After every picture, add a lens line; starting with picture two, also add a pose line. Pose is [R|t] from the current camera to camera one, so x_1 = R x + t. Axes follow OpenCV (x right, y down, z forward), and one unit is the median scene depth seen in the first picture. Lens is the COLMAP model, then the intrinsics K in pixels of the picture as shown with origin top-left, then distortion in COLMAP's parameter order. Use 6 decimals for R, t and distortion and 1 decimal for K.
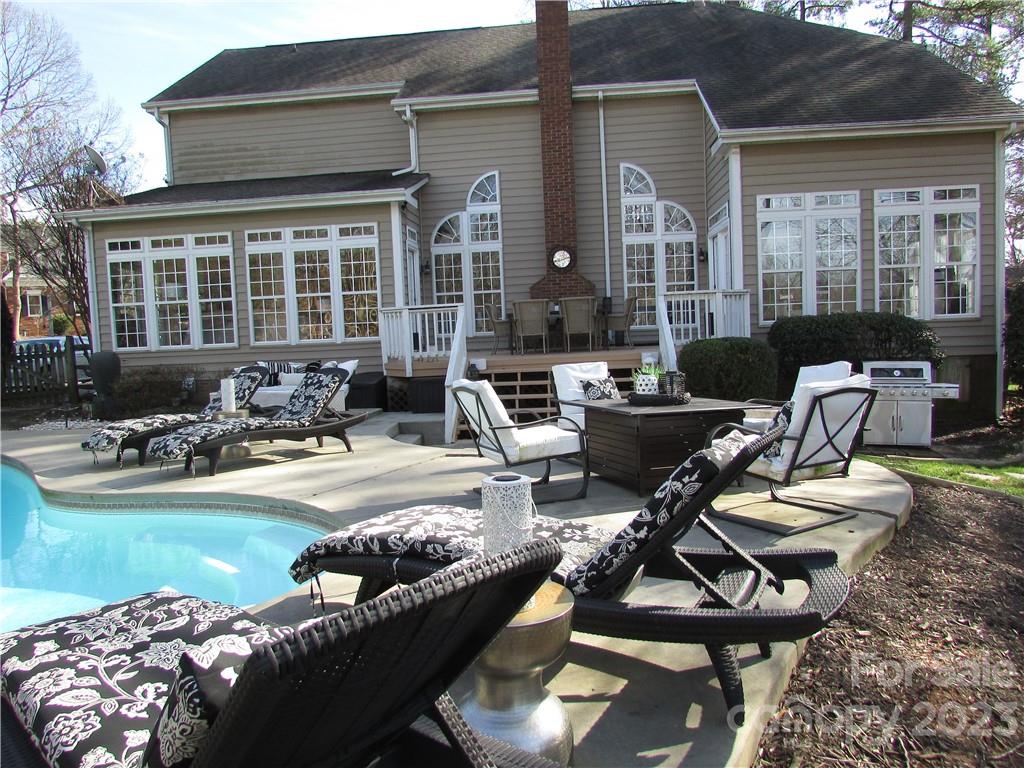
lens RADIAL K [[732.4, 0, 524.9], [0, 732.4, 377.9], [0, 0, 1]] dist [-0.039148, 0.009332]
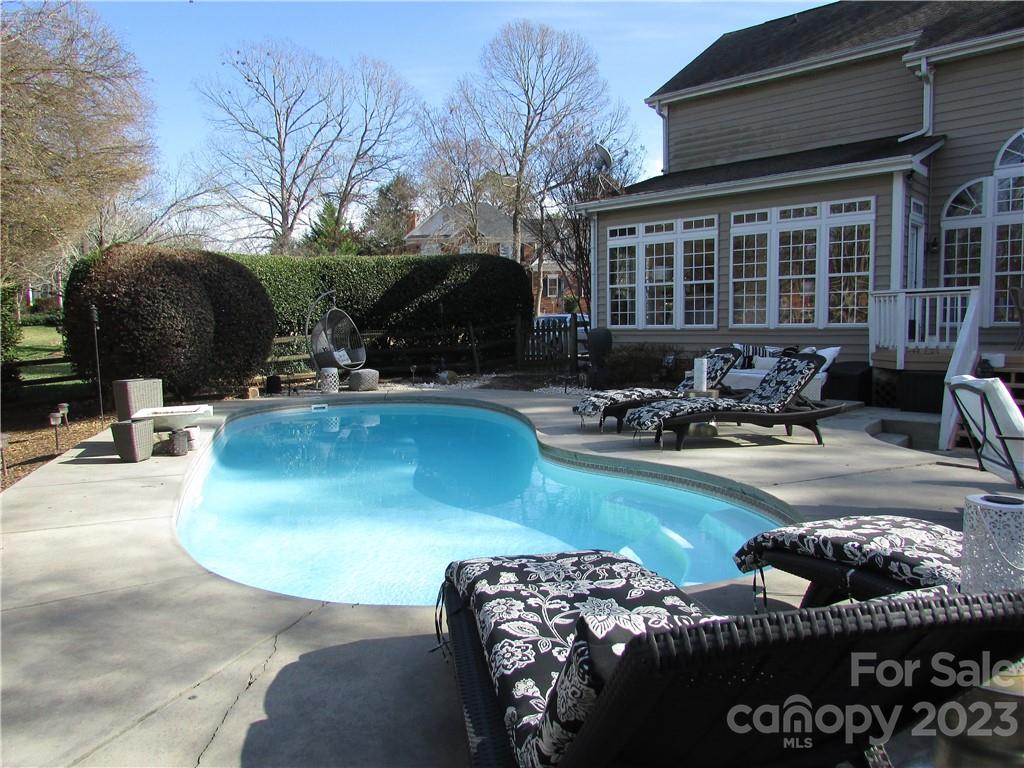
lens RADIAL K [[738.5, 0, 508.4], [0, 738.5, 379.8], [0, 0, 1]] dist [-0.042048, 0.030729]
pose [[0.792160, 0.076981, -0.605439, 0.002814], [-0.062653, 0.997030, 0.044796, 0.001162], [0.607089, 0.002447, 0.794630, 0.009761]]
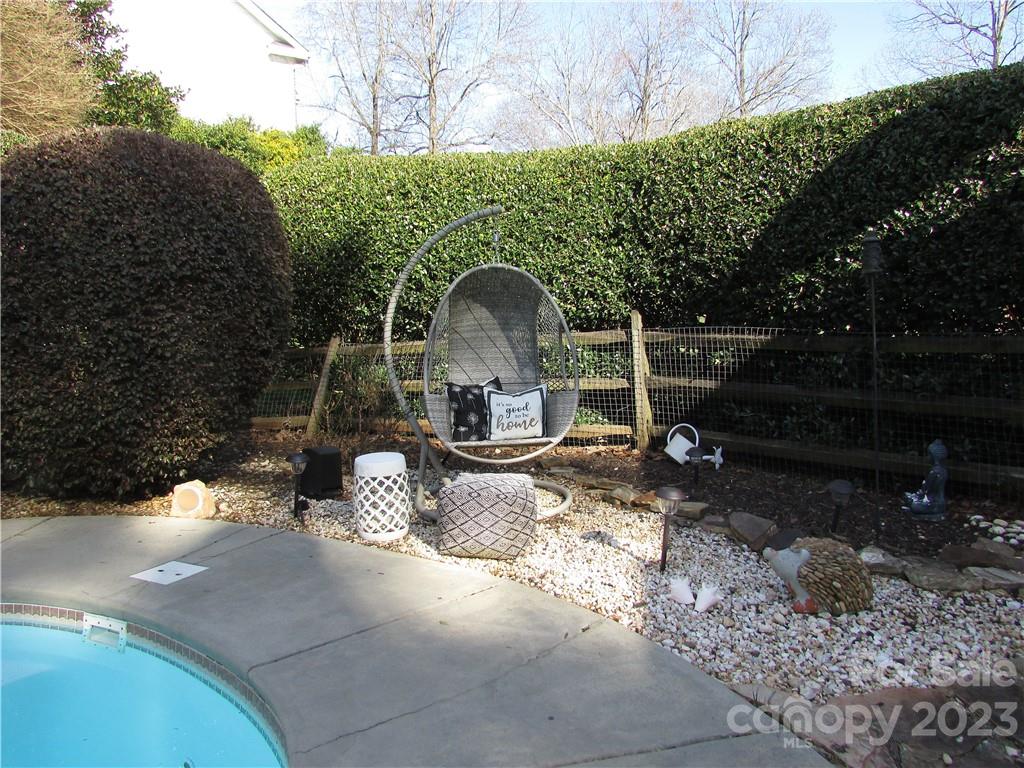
lens RADIAL K [[738.5, 0, 508.4], [0, 738.5, 379.8], [0, 0, 1]] dist [-0.042048, 0.030729]
pose [[-0.003778, 0.163992, -0.986454, -0.547224], [-0.044292, 0.985466, 0.163997, -0.048391], [0.999011, 0.044312, 0.003540, 0.770340]]
